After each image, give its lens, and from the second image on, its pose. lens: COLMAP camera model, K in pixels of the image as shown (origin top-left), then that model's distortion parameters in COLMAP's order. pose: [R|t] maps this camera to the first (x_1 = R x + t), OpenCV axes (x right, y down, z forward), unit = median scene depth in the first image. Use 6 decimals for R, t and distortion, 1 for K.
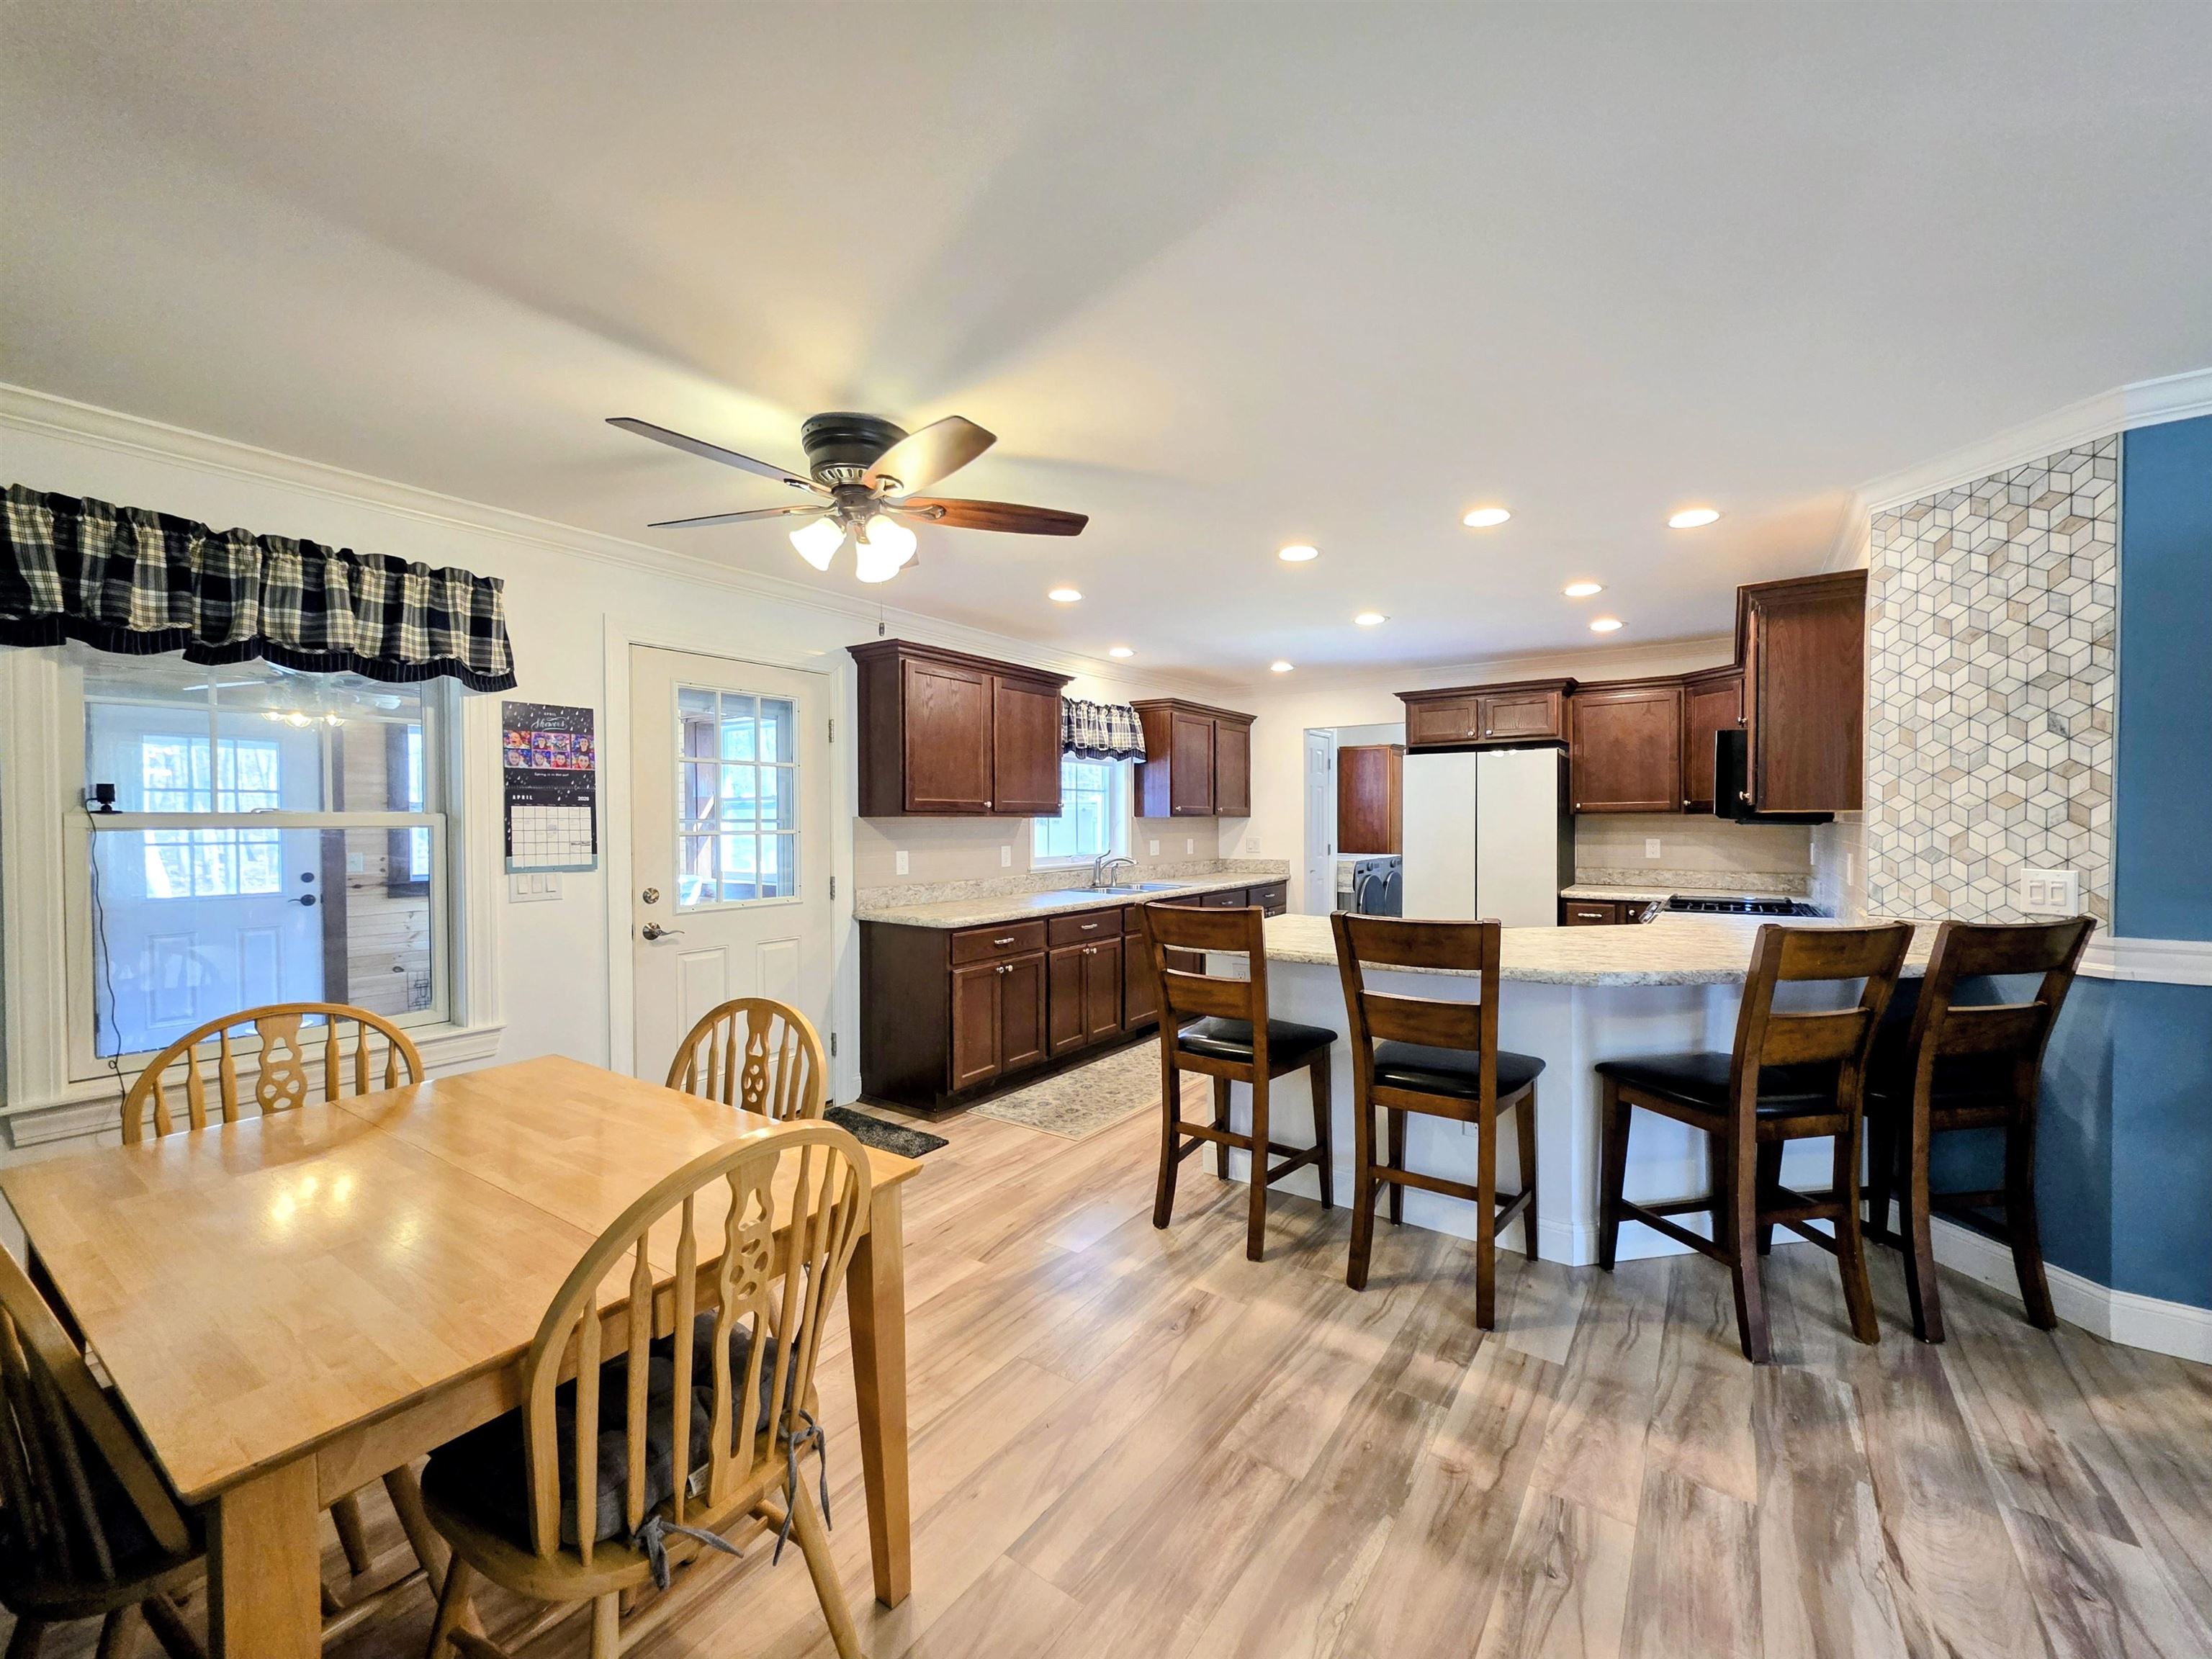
lens RADIAL K [[877.5, 0, 1123.0], [0, 877.5, 835.6], [0, 0, 1]] dist [-0.000798, 0.000451]
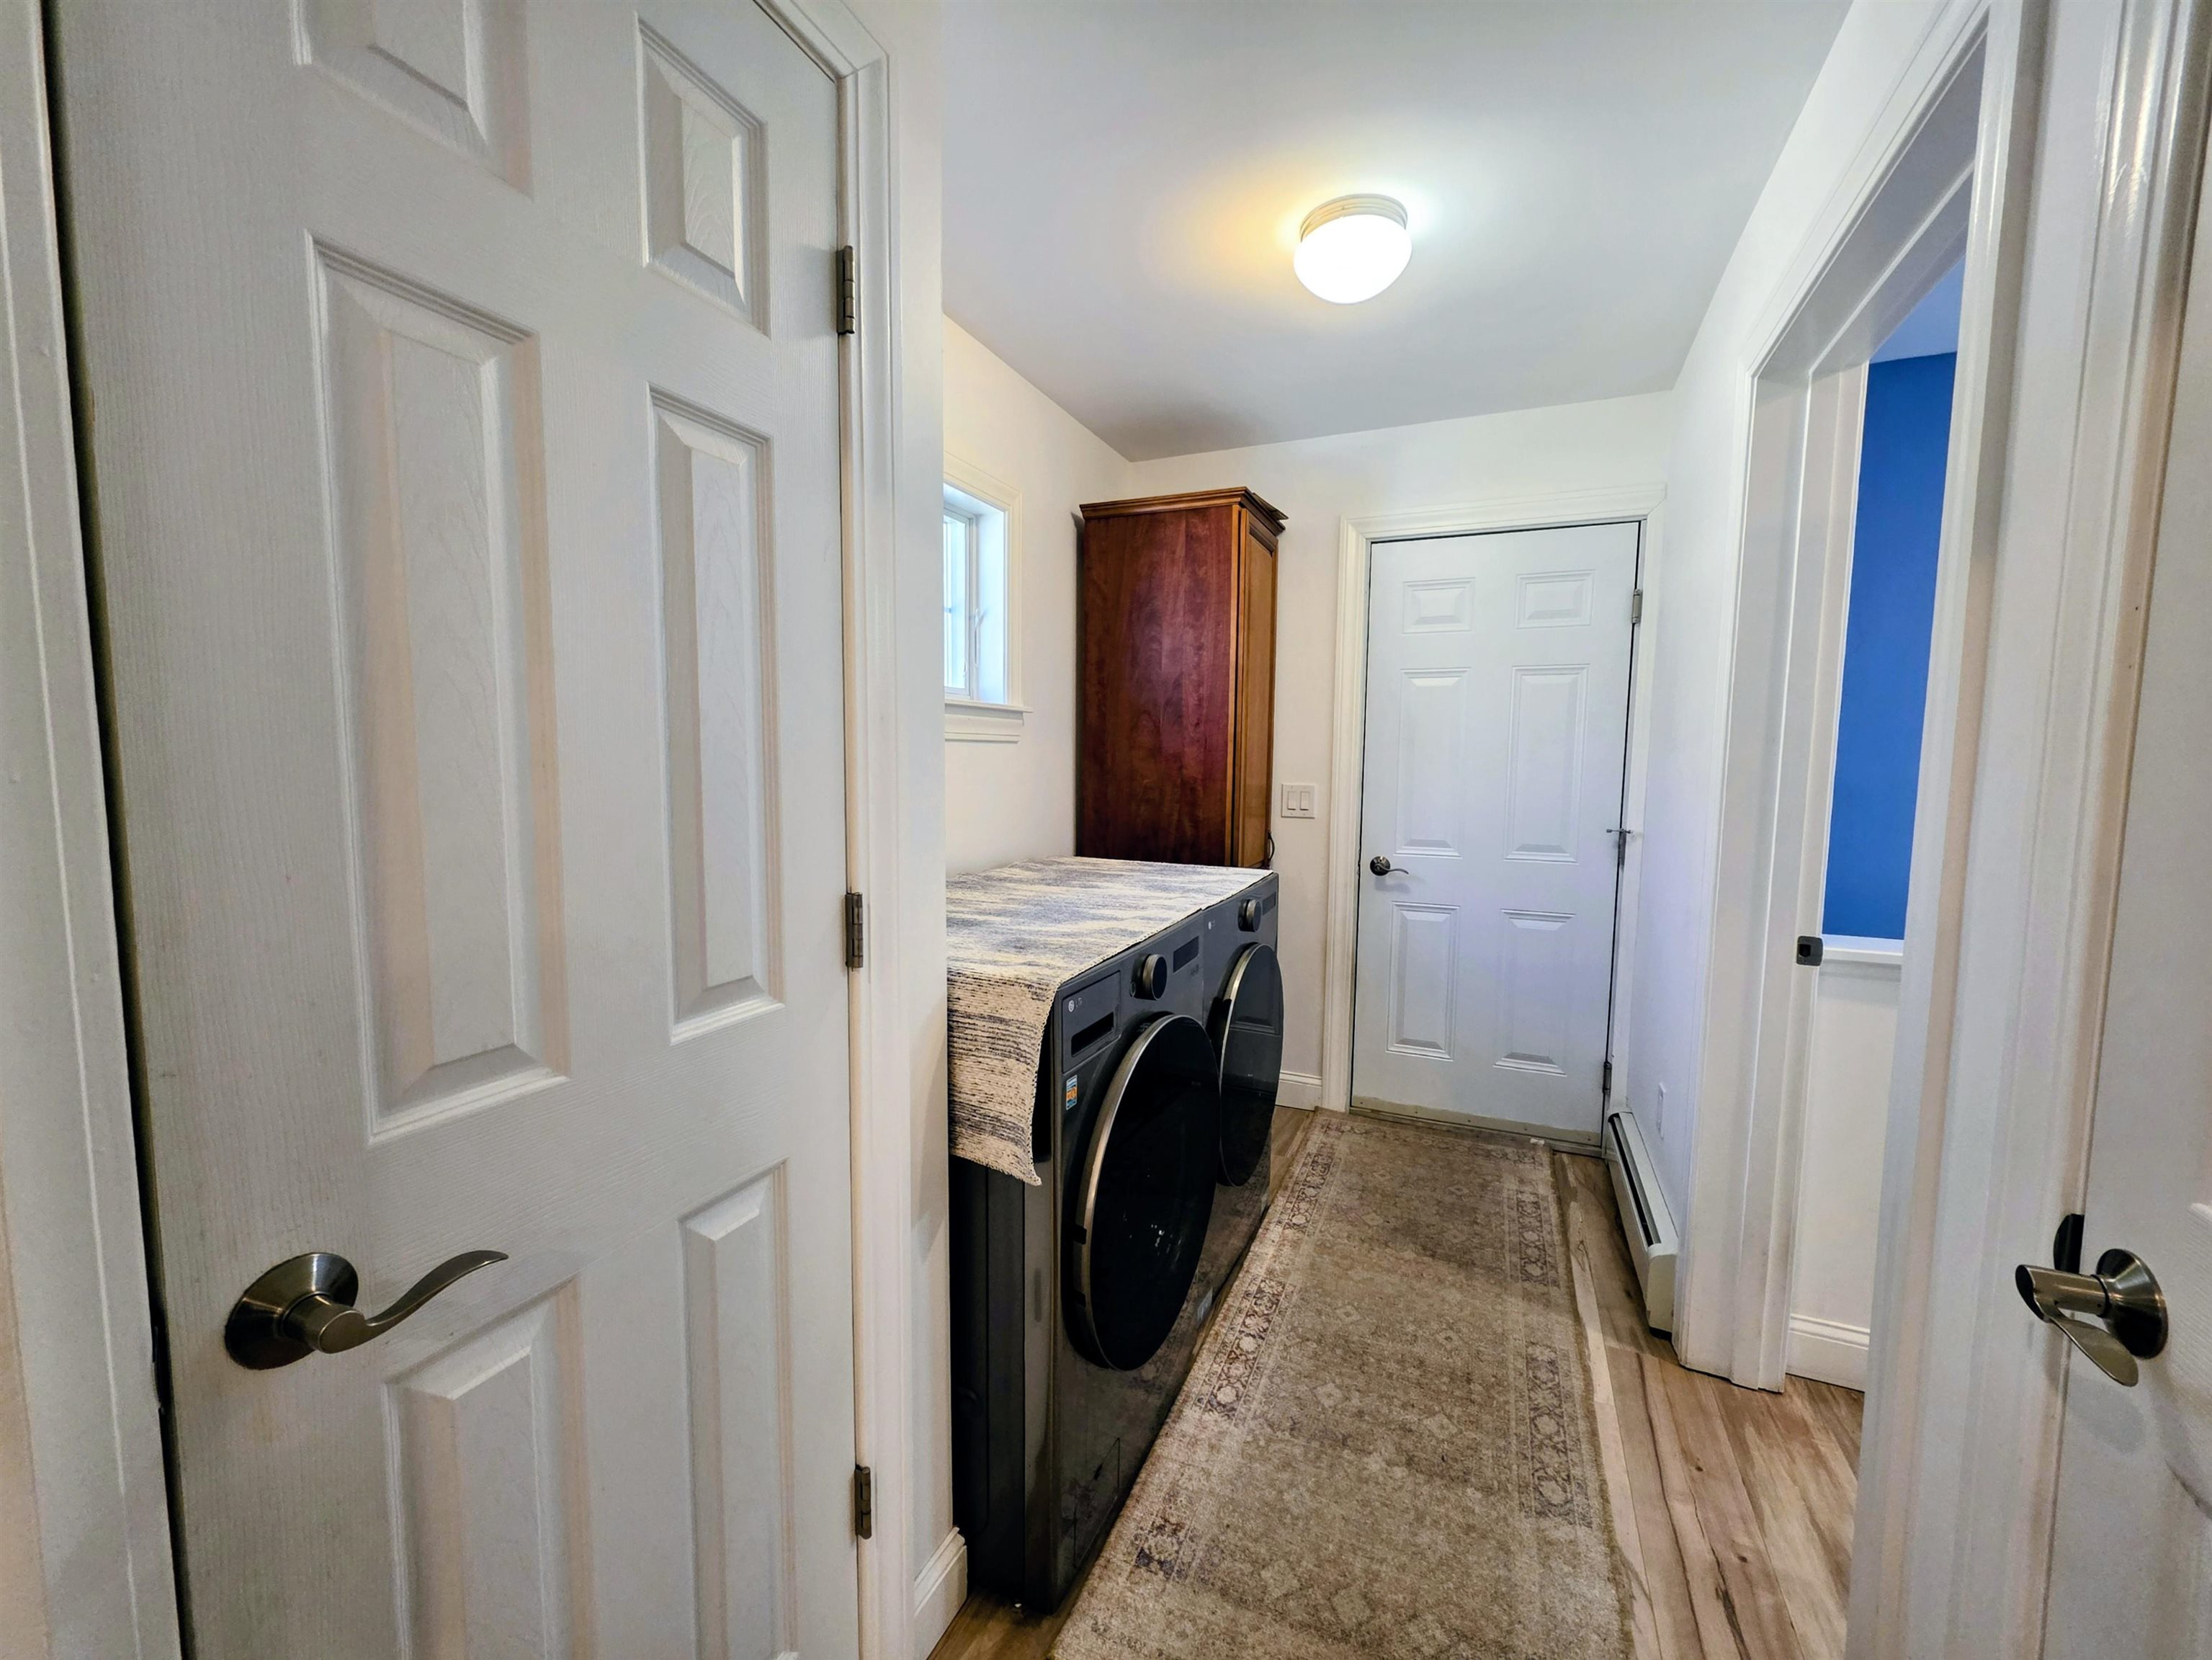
lens RADIAL K [[898.1, 0, 1121.6], [0, 898.1, 834.2], [0, 0, 1]] dist [0.000988, 0.000918]
pose [[0.980009, -0.001938, 0.198942, 0.602844], [-0.011456, 0.997744, 0.066153, -0.023170], [-0.198621, -0.067110, 0.977776, 2.075236]]
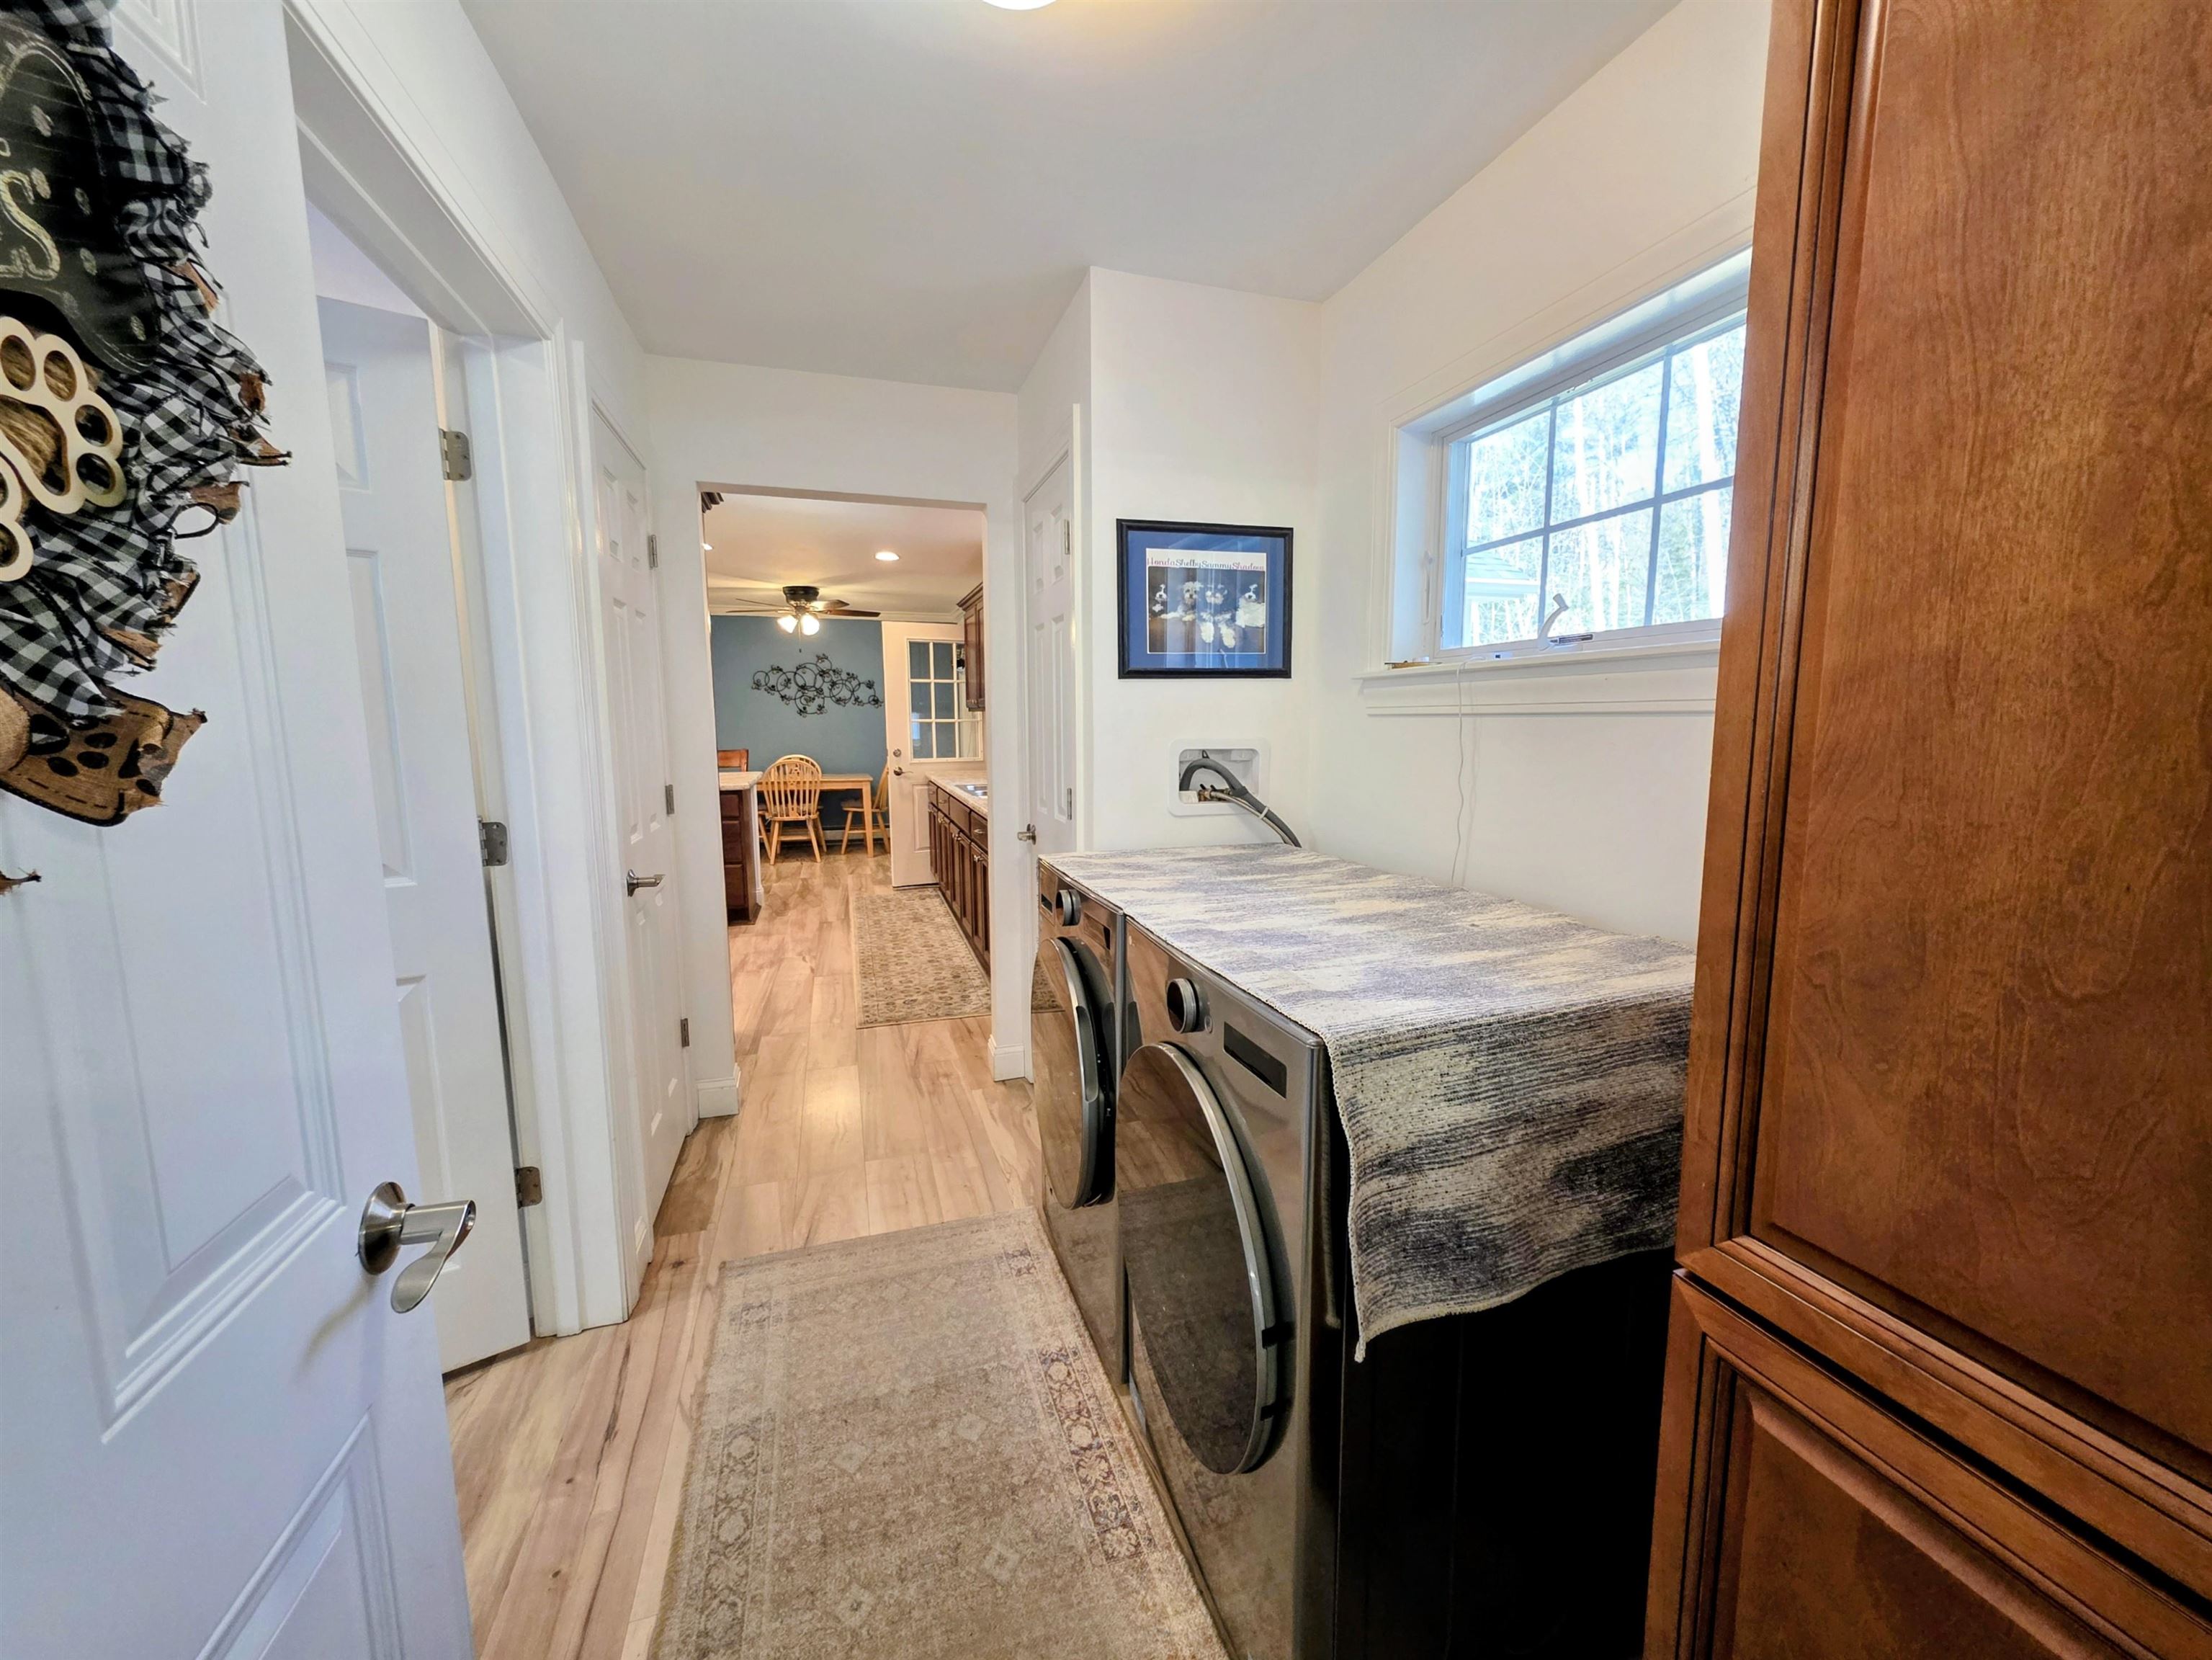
lens RADIAL K [[898.1, 0, 1121.6], [0, 898.1, 834.2], [0, 0, 1]] dist [0.000988, 0.000918]
pose [[-0.615136, 0.106501, -0.781195, 1.206668], [-0.012397, 0.989405, 0.144649, -0.054815], [0.788324, 0.098663, -0.607298, 3.002234]]
